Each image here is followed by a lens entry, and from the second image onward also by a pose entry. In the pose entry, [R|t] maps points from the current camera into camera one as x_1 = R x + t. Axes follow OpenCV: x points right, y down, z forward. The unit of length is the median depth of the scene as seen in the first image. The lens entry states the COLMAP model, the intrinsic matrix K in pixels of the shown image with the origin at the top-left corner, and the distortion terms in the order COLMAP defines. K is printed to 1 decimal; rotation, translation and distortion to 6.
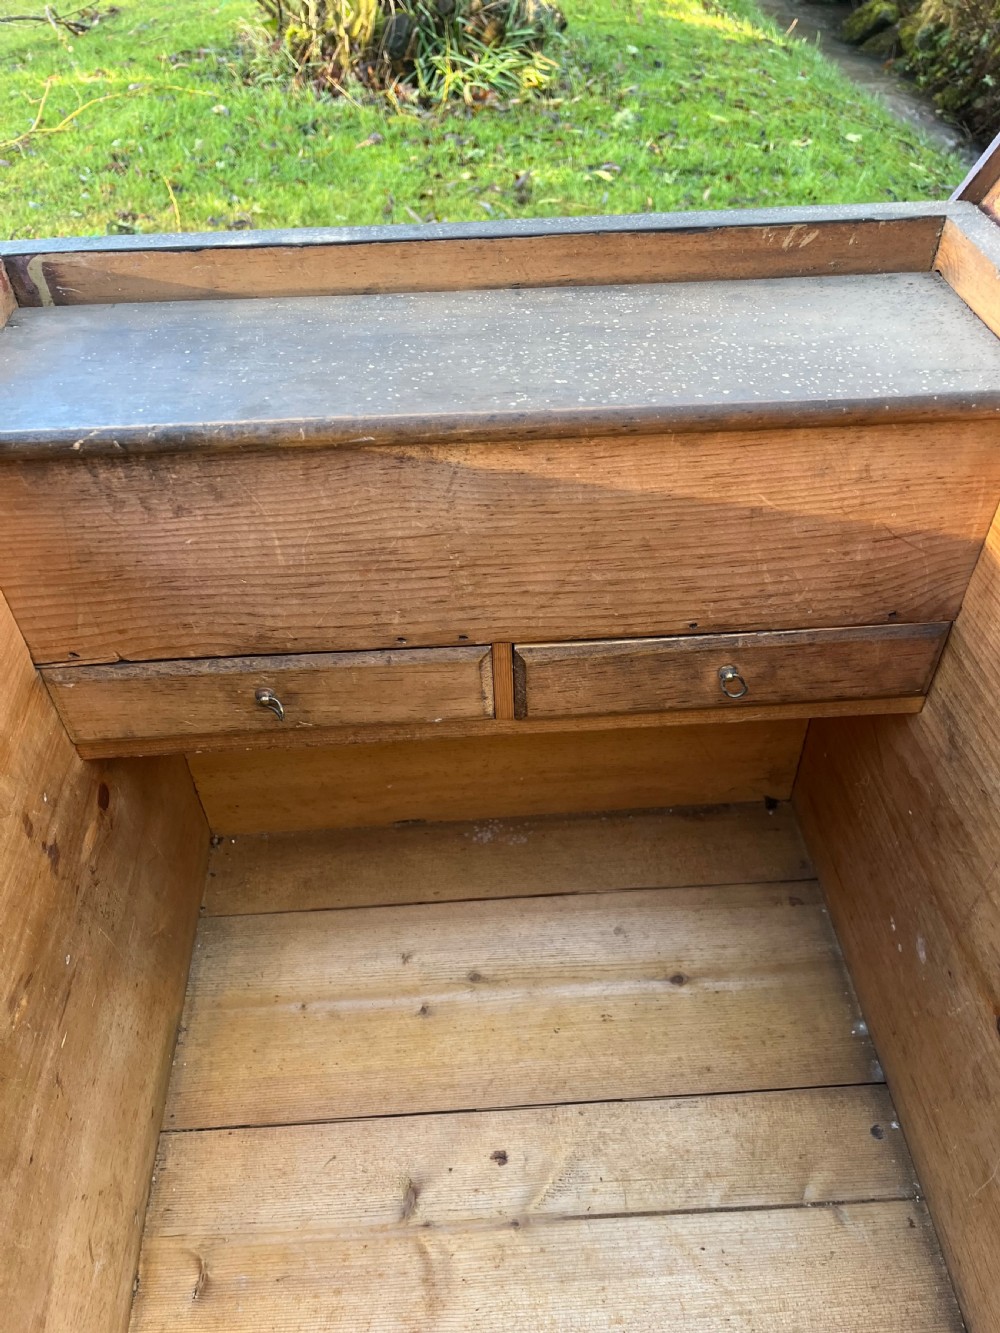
lens RADIAL K [[1016.0, 0, 512.3], [0, 1016.0, 680.2], [0, 0, 1]] dist [0.026154, -0.039379]
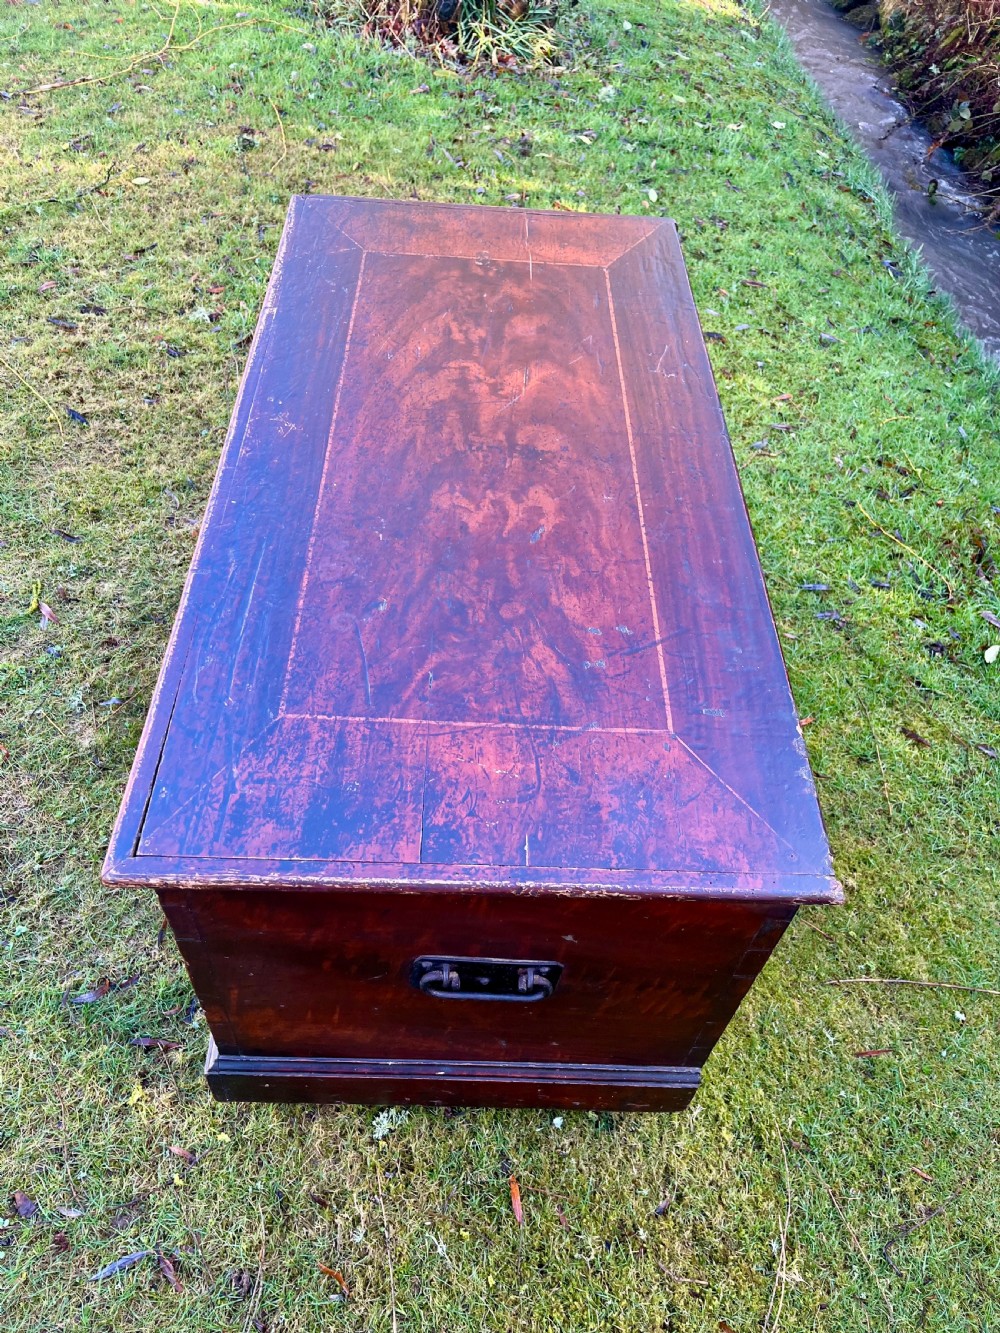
lens RADIAL K [[1014.7, 0, 506.6], [0, 1014.7, 673.6], [0, 0, 1]] dist [0.063177, -0.088071]
pose [[0.993634, 0.106347, 0.037167, 0.022945], [-0.109077, 0.990697, 0.081376, 0.341444], [-0.028167, -0.084912, 0.995990, -1.217932]]
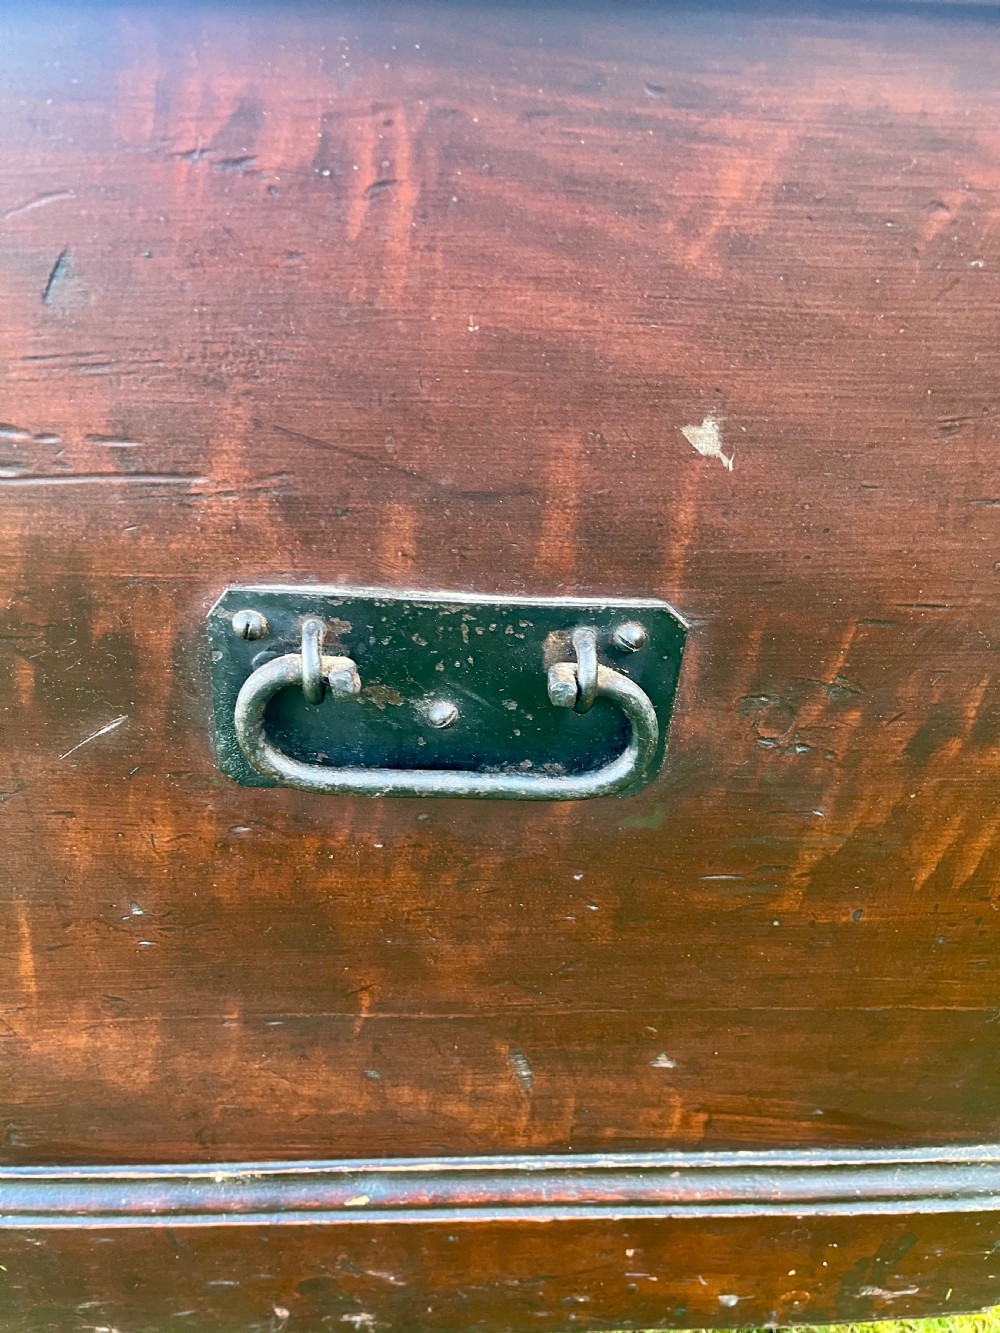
lens RADIAL K [[1014.7, 0, 498.9], [0, 1014.7, 670.6], [0, 0, 1]] dist [0.063177, -0.088071]
pose [[0.998686, 0.051157, 0.002885, 0.094662], [-0.048884, 0.968154, -0.245538, 0.844867], [-0.015354, 0.245074, 0.969383, -0.474990]]
